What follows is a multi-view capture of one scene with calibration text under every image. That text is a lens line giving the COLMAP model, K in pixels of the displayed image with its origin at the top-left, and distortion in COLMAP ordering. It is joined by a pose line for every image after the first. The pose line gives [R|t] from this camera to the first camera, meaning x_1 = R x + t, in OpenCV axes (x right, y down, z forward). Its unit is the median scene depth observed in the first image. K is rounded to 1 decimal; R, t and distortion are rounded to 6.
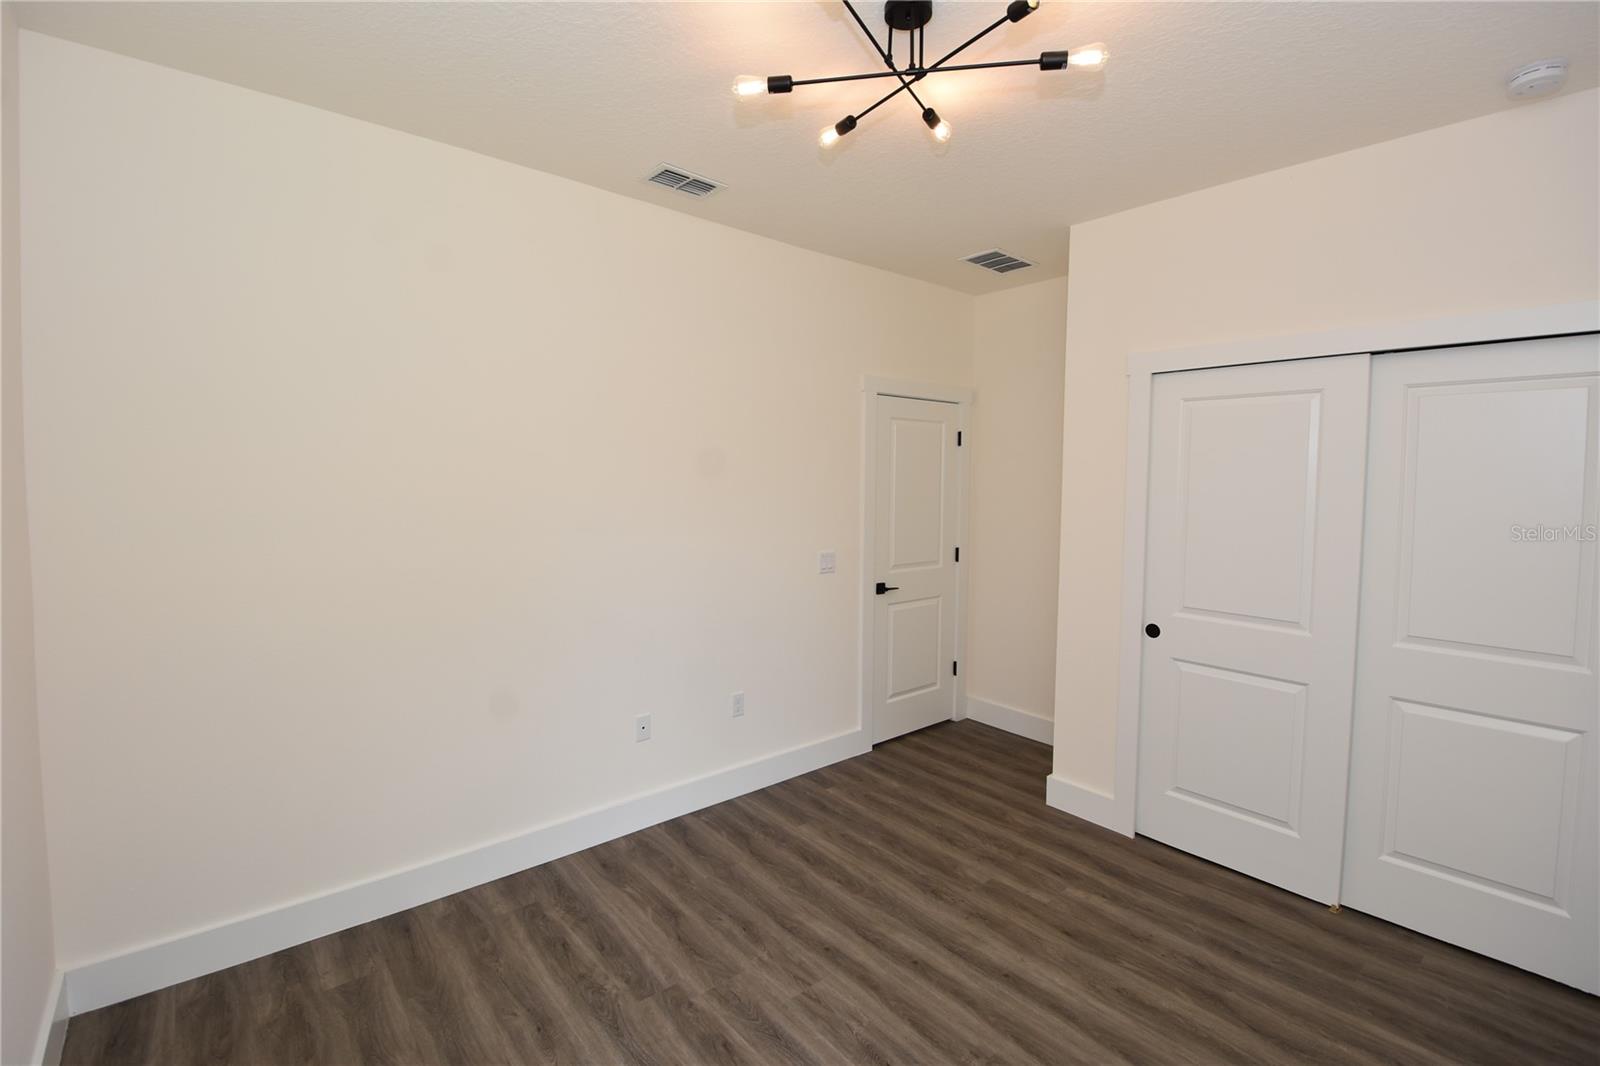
lens RADIAL K [[704.2, 0, 795.7], [0, 704.2, 513.1], [0, 0, 1]] dist [0.014685, -0.022712]
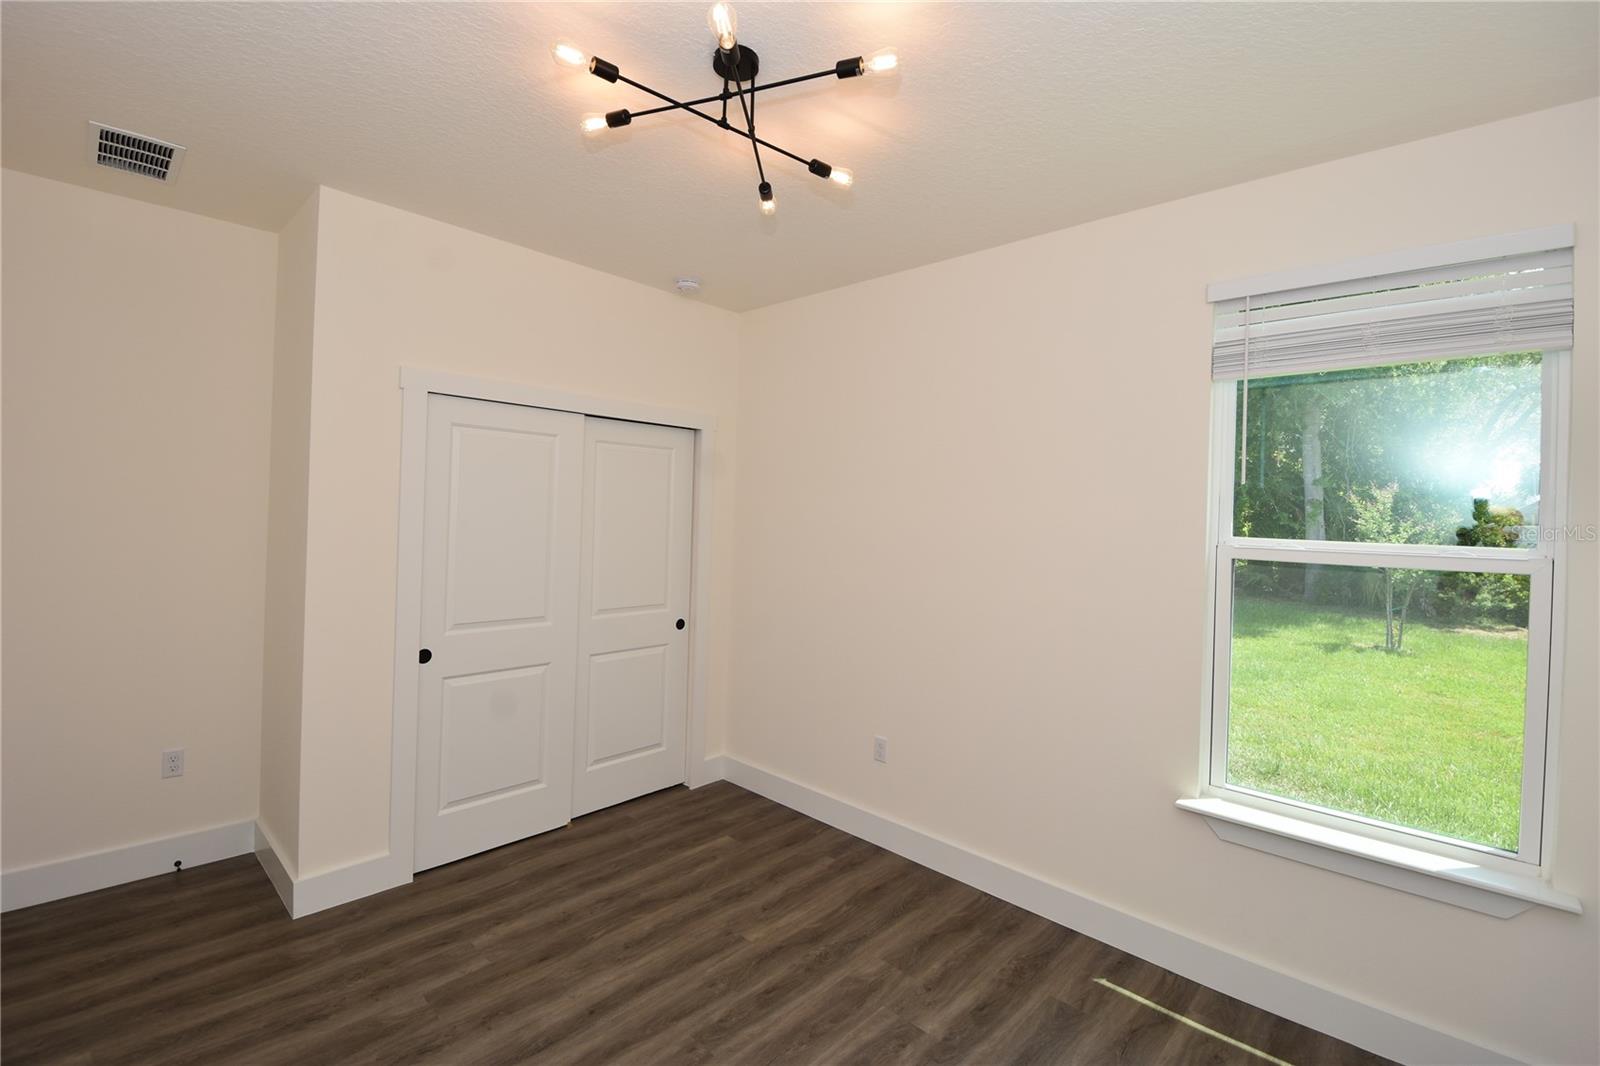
lens RADIAL K [[704.2, 0, 795.7], [0, 704.2, 513.1], [0, 0, 1]] dist [0.014685, -0.022712]
pose [[-0.102656, -0.018097, 0.994552, -0.601047], [0.019028, 0.999616, 0.020153, -0.047447], [-0.994535, 0.020993, -0.102272, 0.693437]]
